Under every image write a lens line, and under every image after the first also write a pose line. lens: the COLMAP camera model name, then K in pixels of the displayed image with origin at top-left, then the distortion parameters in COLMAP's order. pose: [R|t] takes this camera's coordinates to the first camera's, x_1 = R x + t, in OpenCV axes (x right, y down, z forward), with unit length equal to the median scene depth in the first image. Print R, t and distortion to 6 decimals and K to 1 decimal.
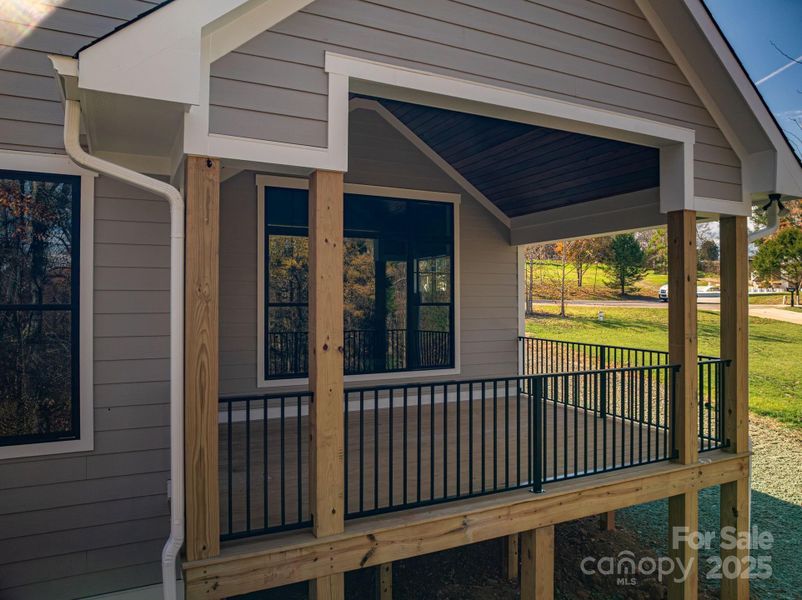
lens RADIAL K [[572.2, 0, 401.1], [0, 572.2, 302.8], [0, 0, 1]] dist [-0.052540, -0.002151]
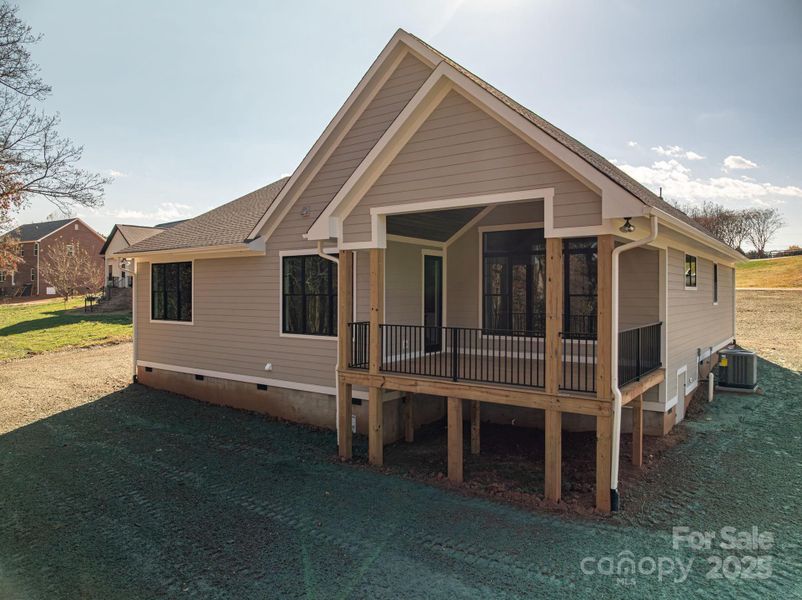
lens RADIAL K [[572.2, 0, 401.7], [0, 572.2, 296.7], [0, 0, 1]] dist [-0.052540, -0.002151]
pose [[0.448336, 0.012166, -0.893782, 2.292694], [0.003016, 0.999881, 0.015123, -0.025550], [0.893860, -0.009476, 0.448246, -0.164598]]
